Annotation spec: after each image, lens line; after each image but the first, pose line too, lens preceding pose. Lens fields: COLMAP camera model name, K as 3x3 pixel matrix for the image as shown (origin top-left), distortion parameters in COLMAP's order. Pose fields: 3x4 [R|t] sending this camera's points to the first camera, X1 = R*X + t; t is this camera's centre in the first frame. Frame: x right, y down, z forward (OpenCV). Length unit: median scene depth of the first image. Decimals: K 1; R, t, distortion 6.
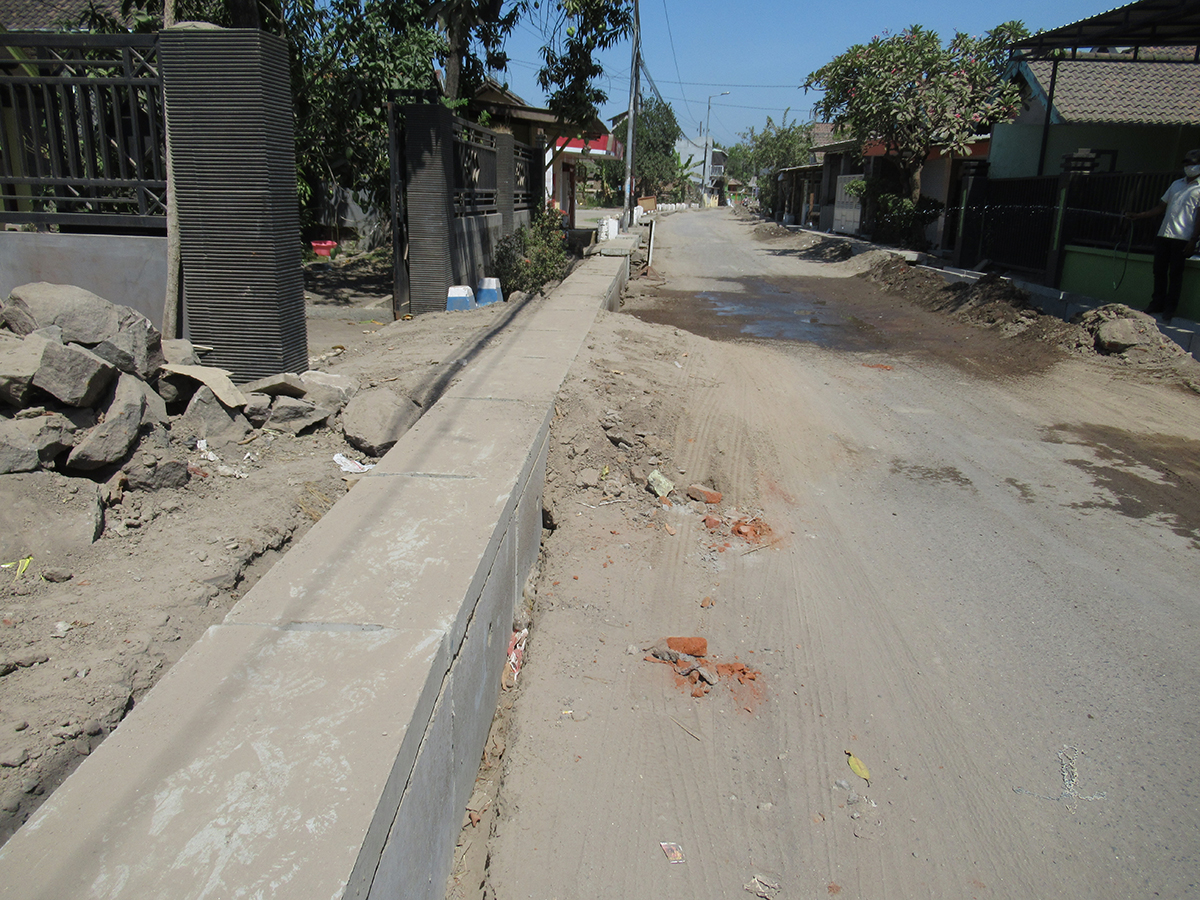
lens RADIAL K [[913.0, 0, 600.0], [0, 913.0, 450.0], [0, 0, 1]] dist [0.004490, -0.008069]
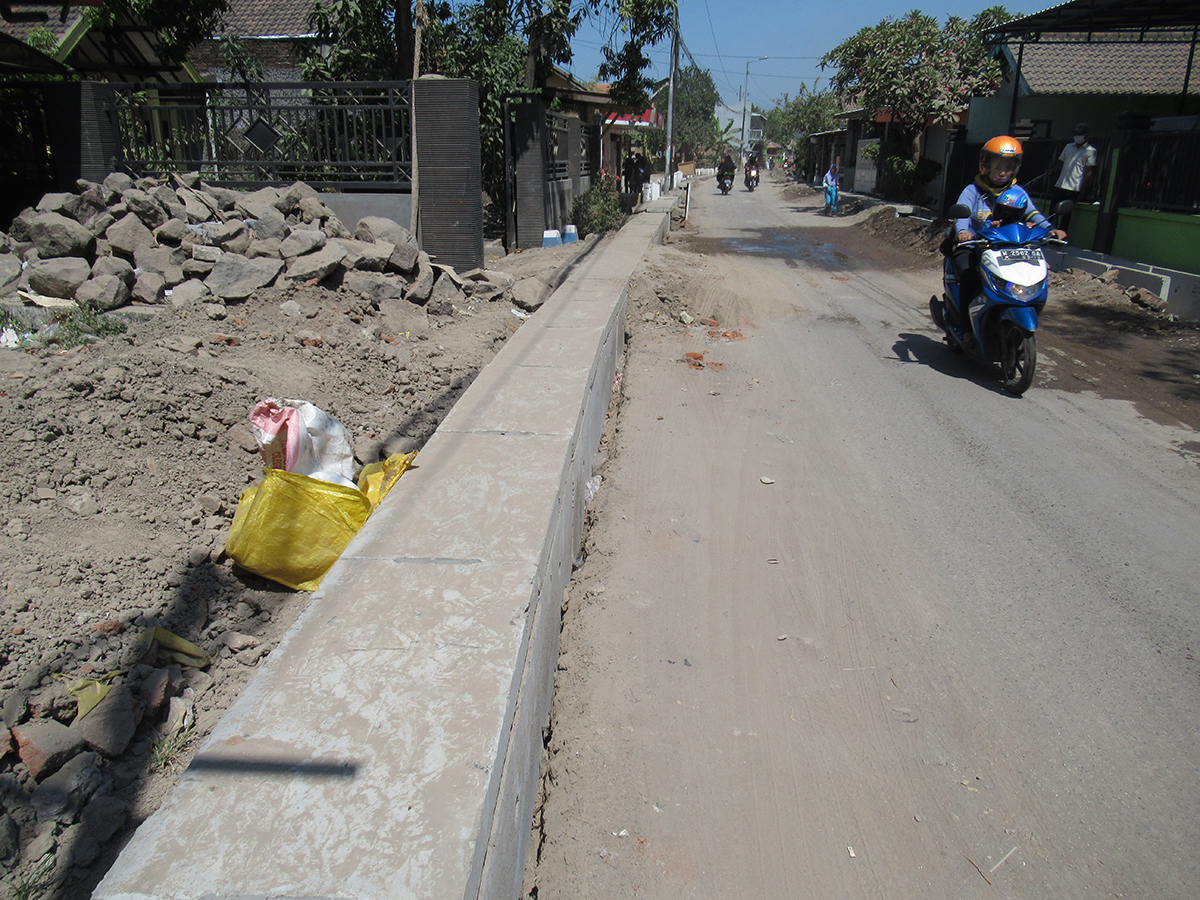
lens RADIAL K [[913.0, 0, 600.0], [0, 913.0, 450.0], [0, 0, 1]] dist [0.004490, -0.008069]
pose [[0.998948, -0.004890, -0.045592, -0.007836], [0.006454, 0.999394, 0.034213, 0.066220], [0.045397, -0.034471, 0.998374, -0.249088]]
